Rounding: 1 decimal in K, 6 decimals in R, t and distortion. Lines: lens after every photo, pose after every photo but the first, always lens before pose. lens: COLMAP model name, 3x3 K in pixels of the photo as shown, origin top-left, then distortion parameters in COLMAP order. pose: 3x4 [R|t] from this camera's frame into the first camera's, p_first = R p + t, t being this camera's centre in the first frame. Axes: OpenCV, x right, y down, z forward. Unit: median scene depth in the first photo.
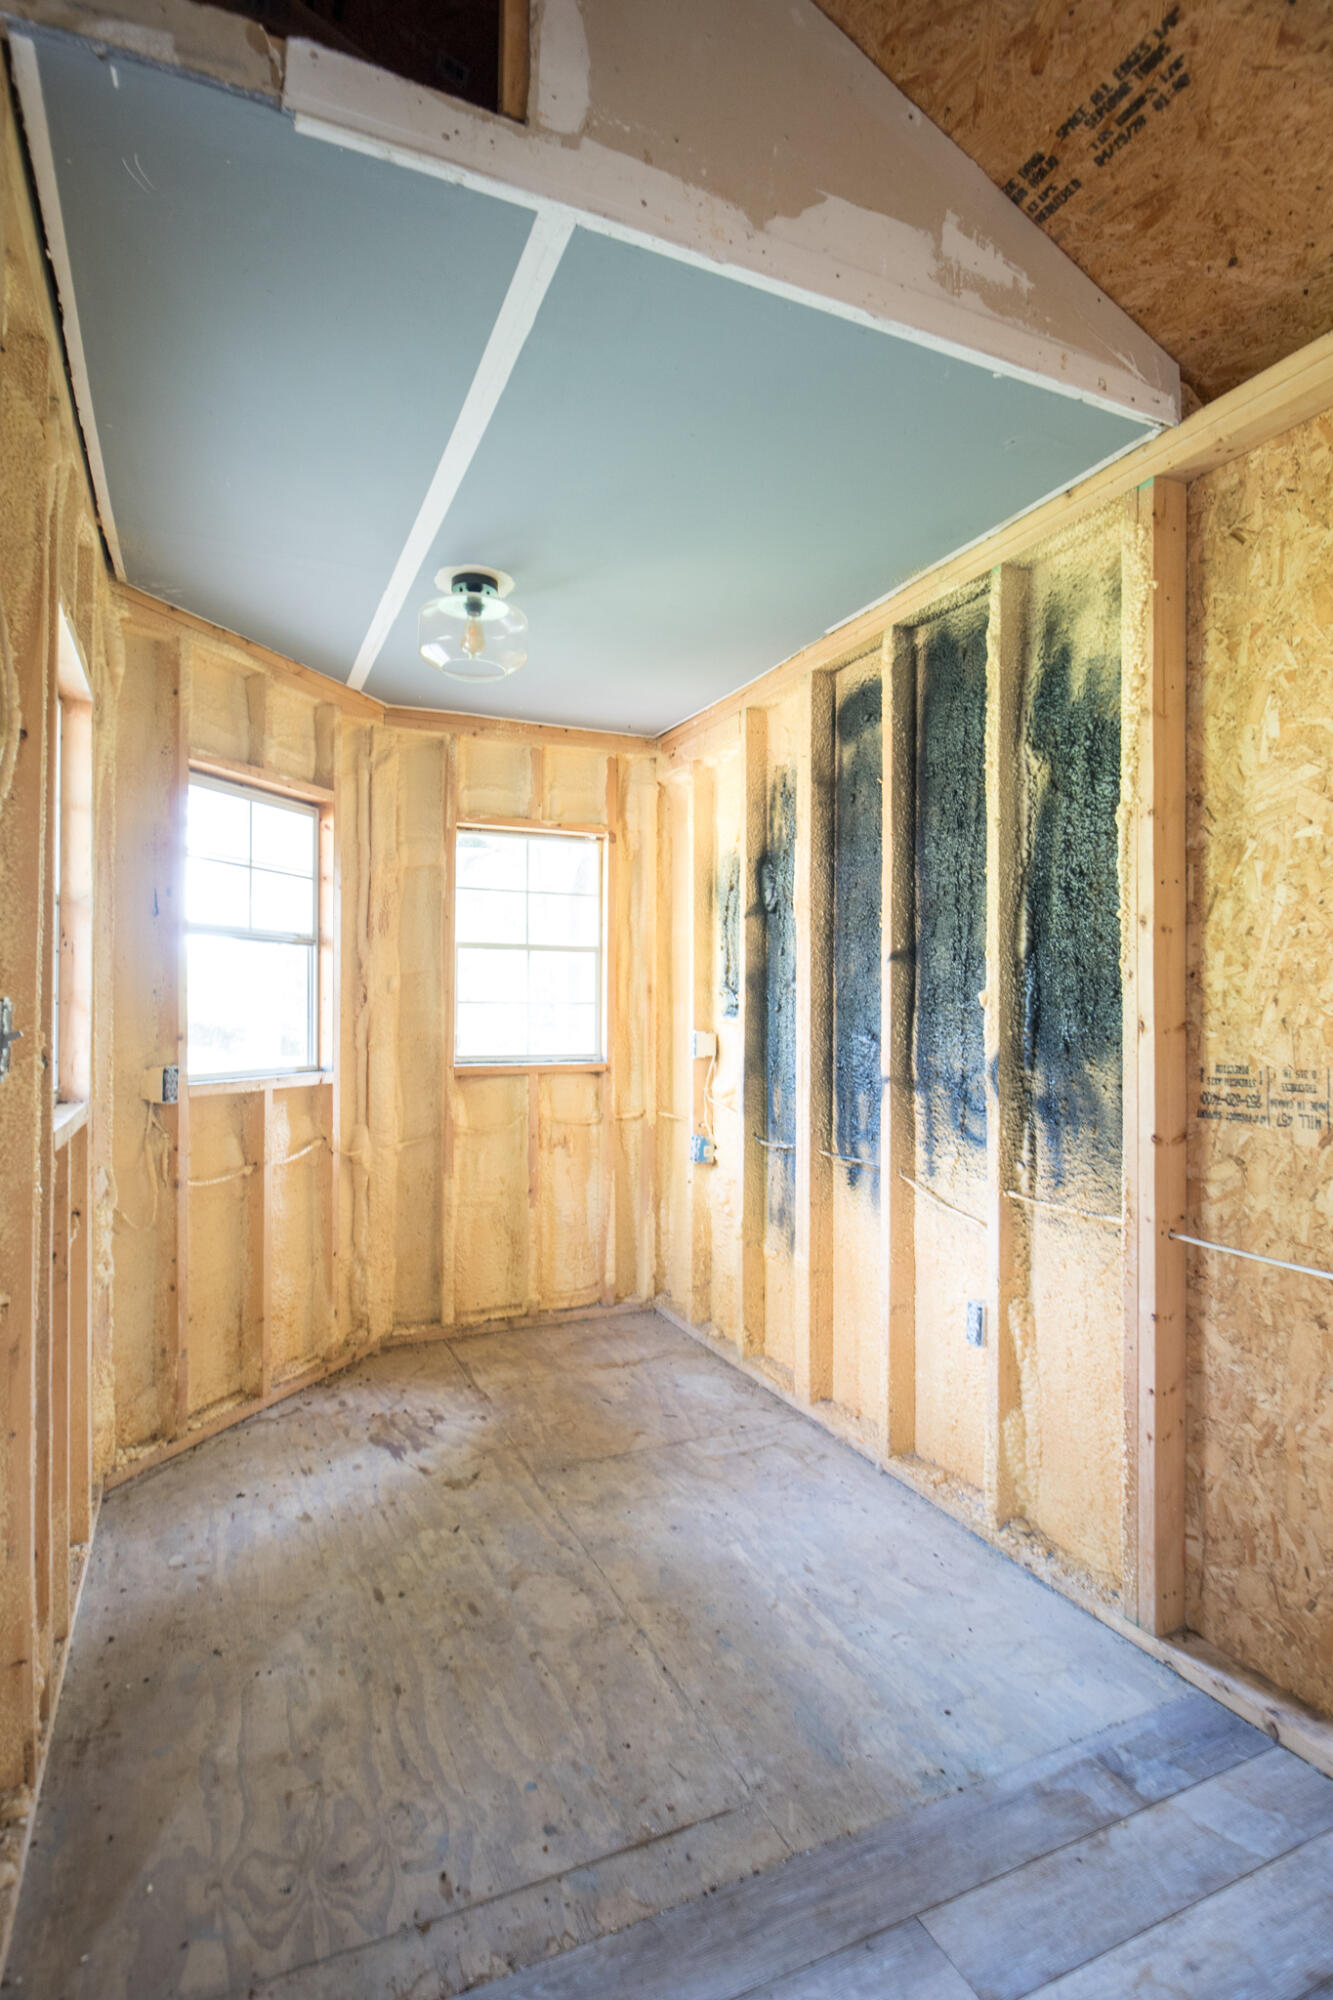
lens RADIAL K [[950.8, 0, 659.3], [0, 950.8, 999.5], [0, 0, 1]] dist [0.009229, -0.013335]
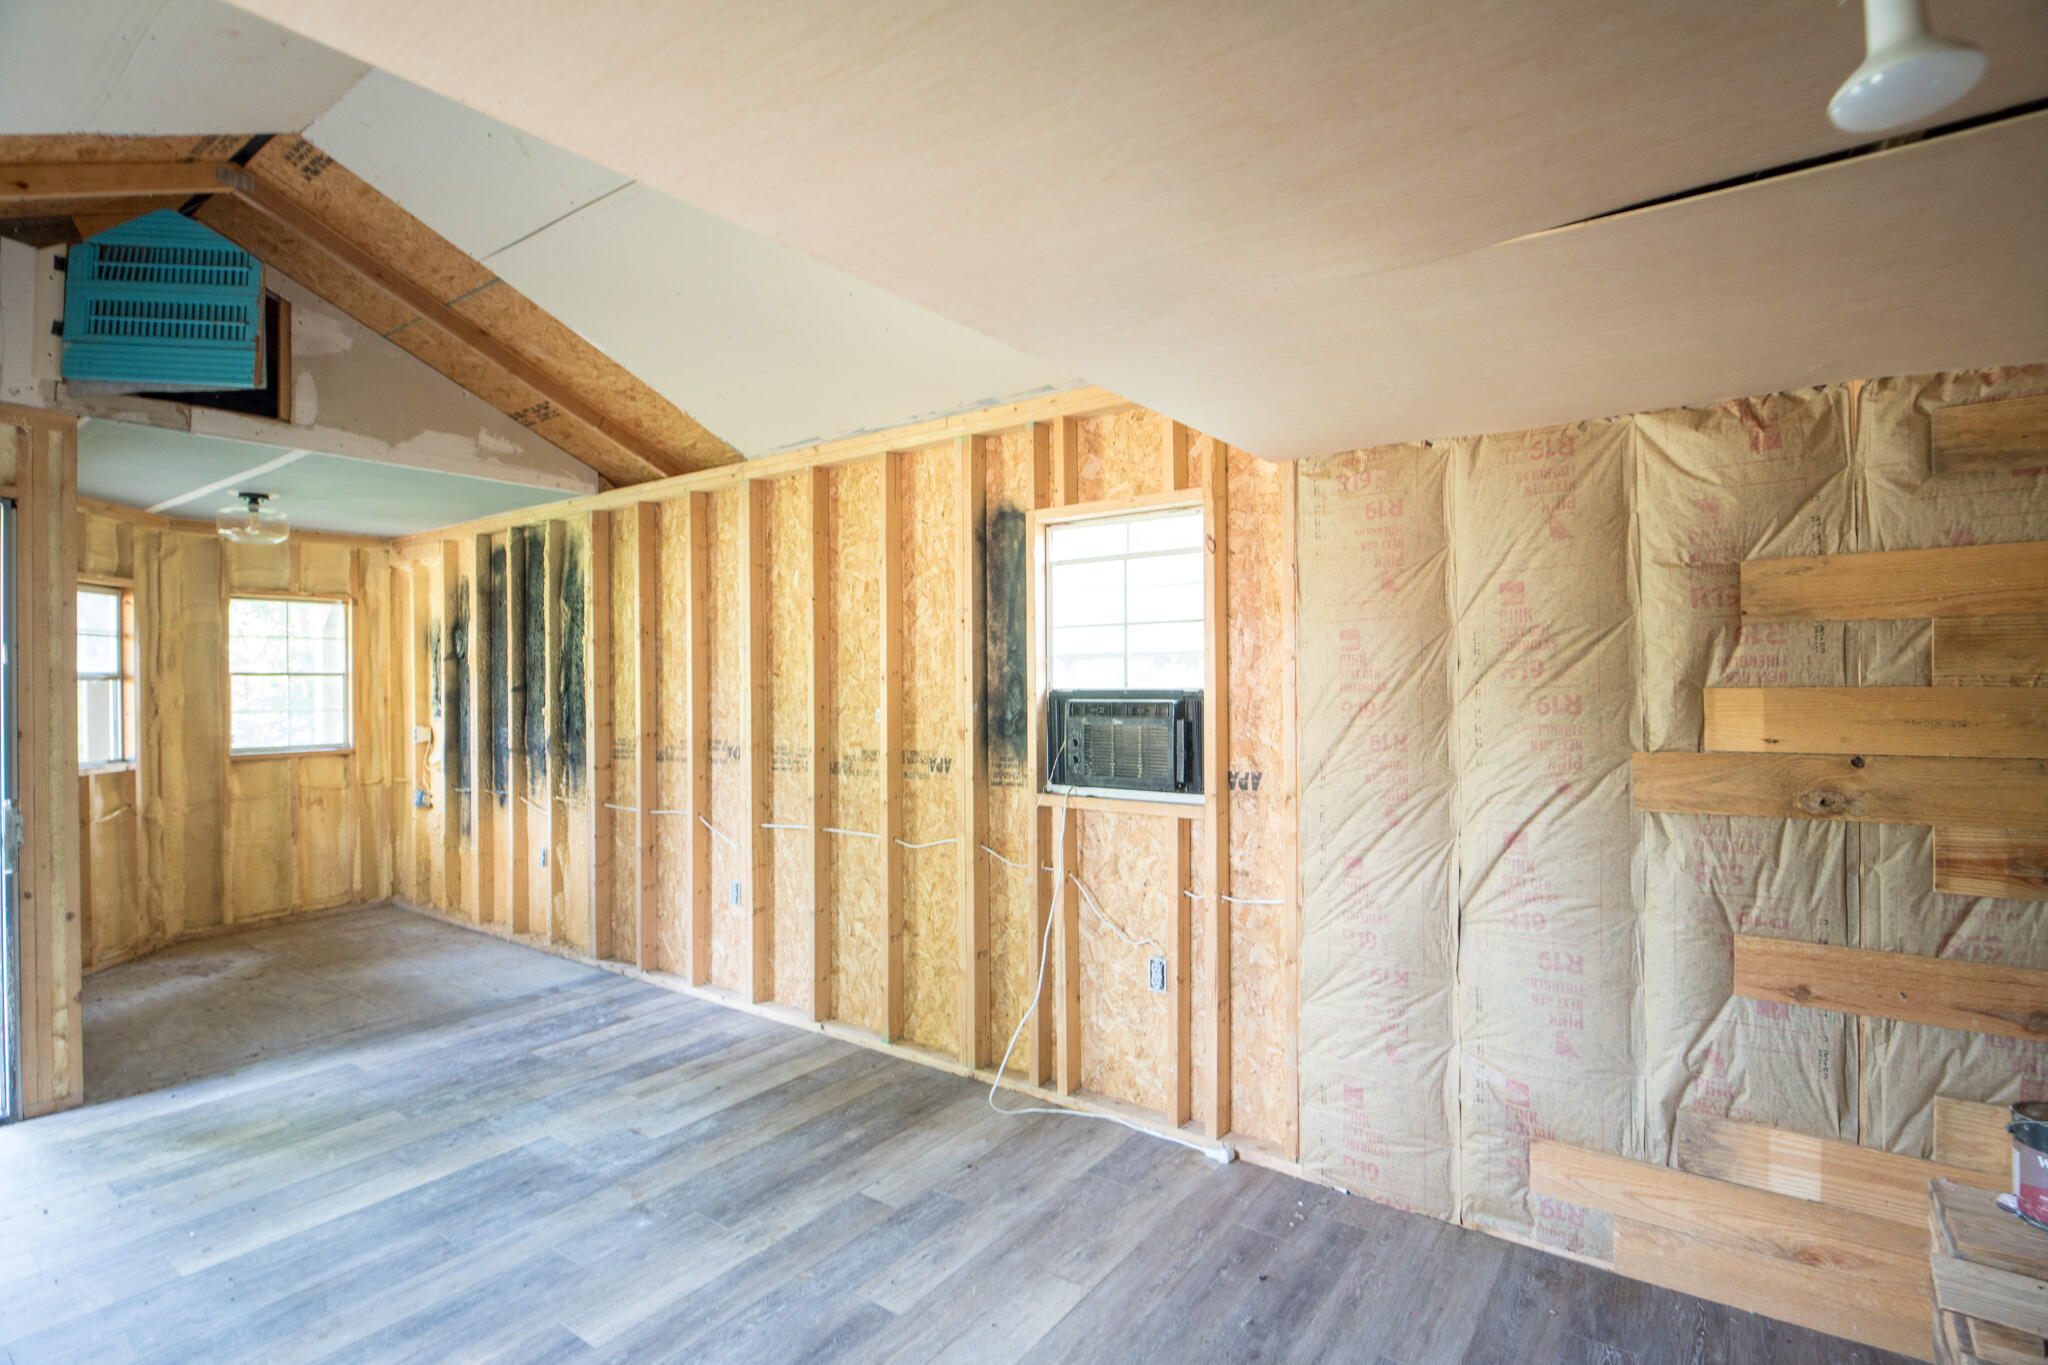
lens RADIAL K [[973.6, 0, 1023.1], [0, 973.6, 677.1], [0, 0, 1]] dist [0.009229, -0.013335]
pose [[0.869628, -0.010542, 0.493595, 0.134104], [0.006167, 0.999926, 0.010491, -0.070593], [-0.493669, -0.006080, 0.869629, -1.100473]]
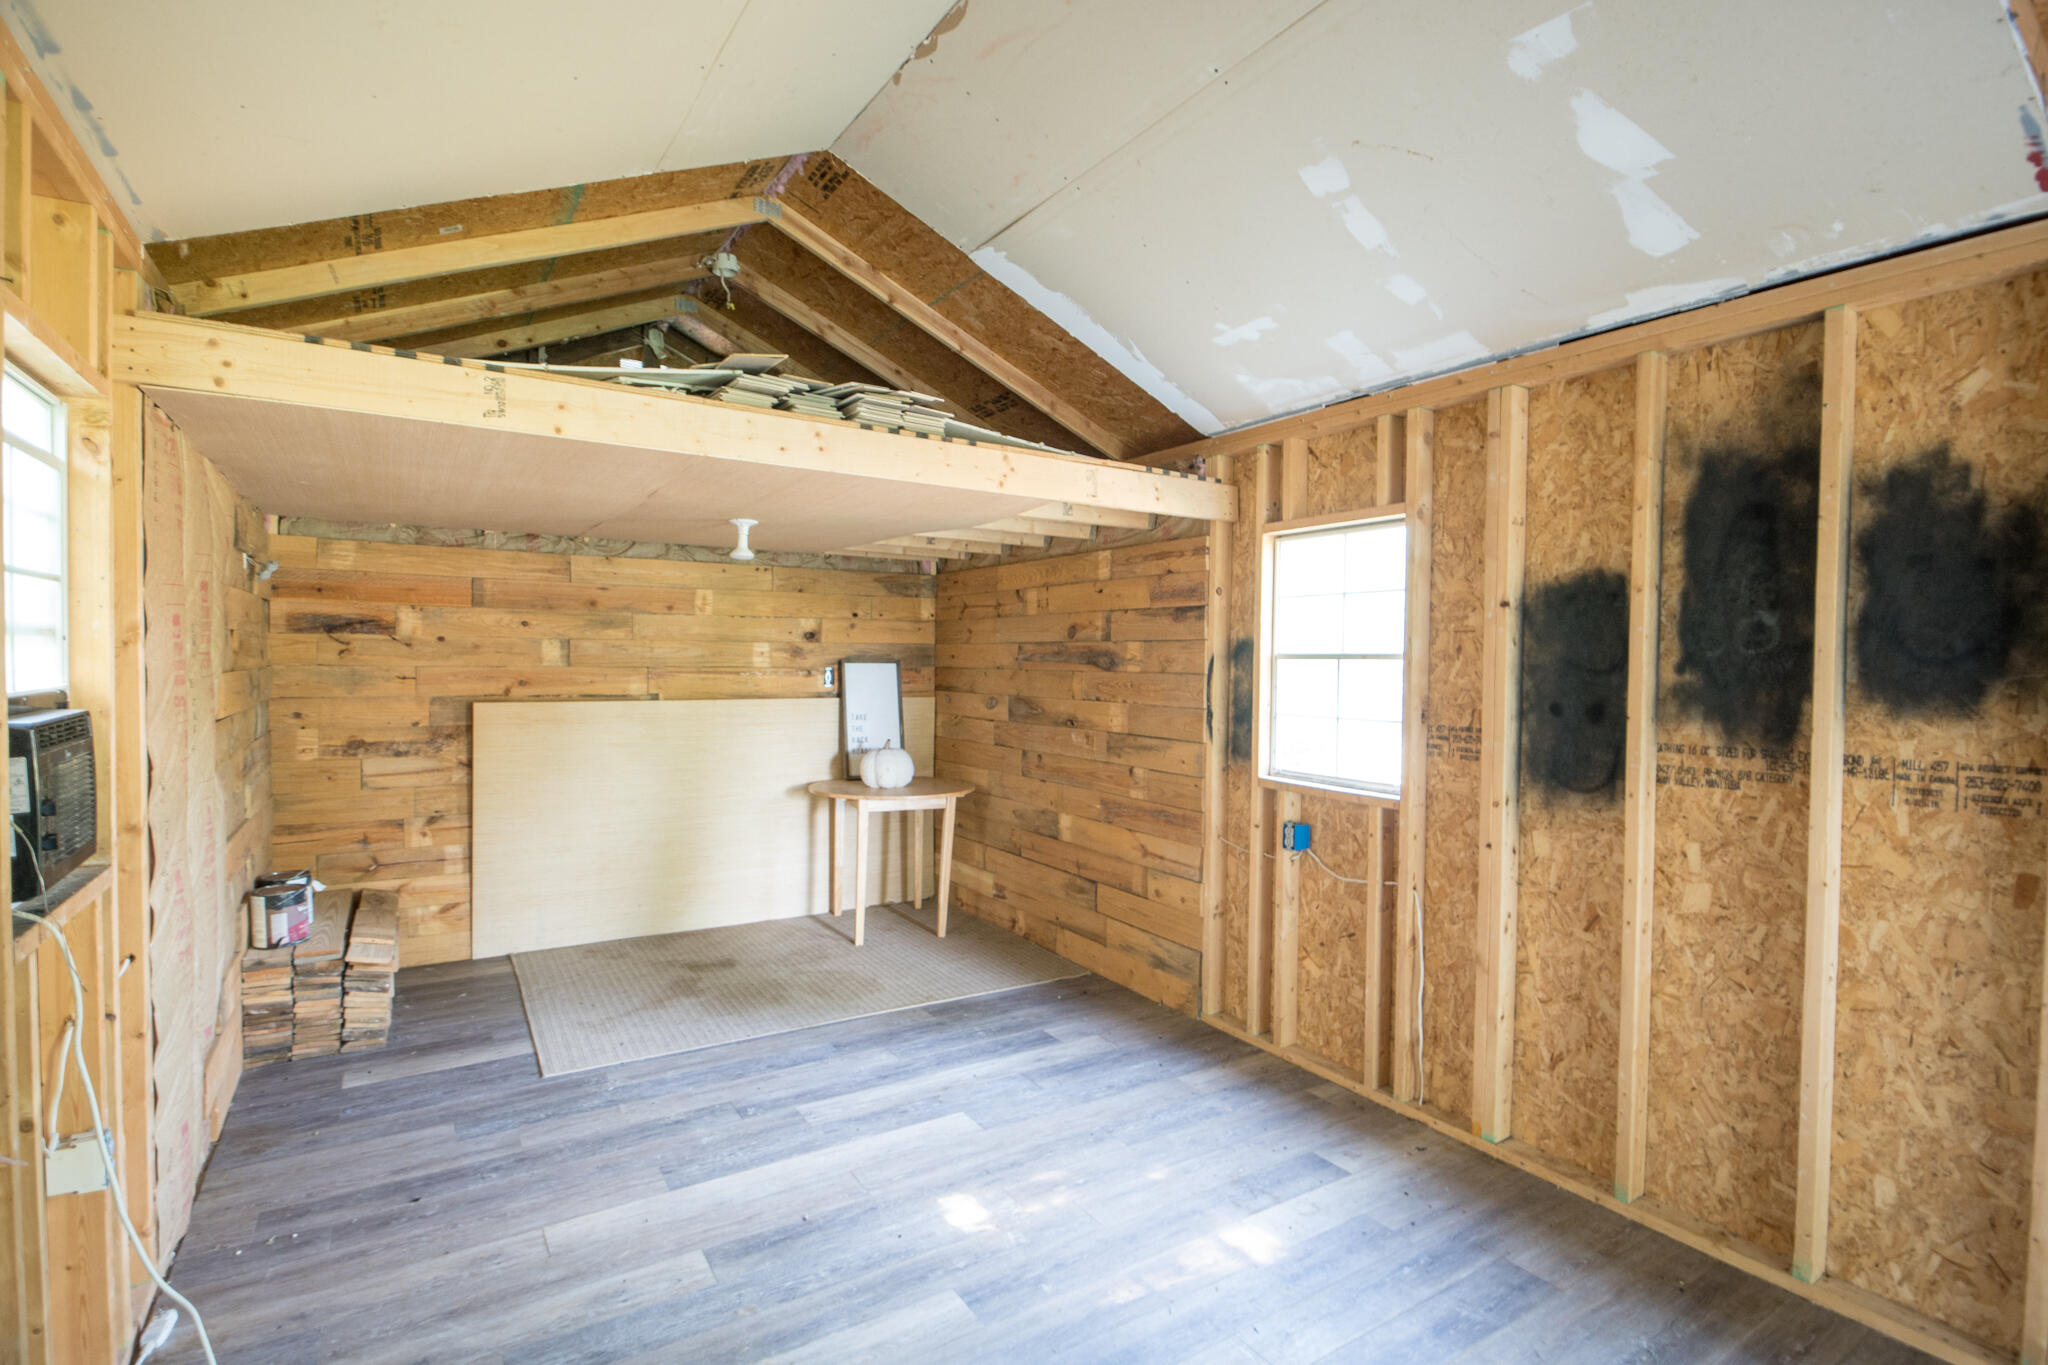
lens RADIAL K [[973.6, 0, 1028.5], [0, 973.6, 680.8], [0, 0, 1]] dist [0.009229, -0.013335]
pose [[-0.990053, -0.012597, -0.140132, 0.255934], [-0.014670, 0.999798, 0.013767, -0.069361], [0.139930, 0.015686, -0.990037, 0.334253]]
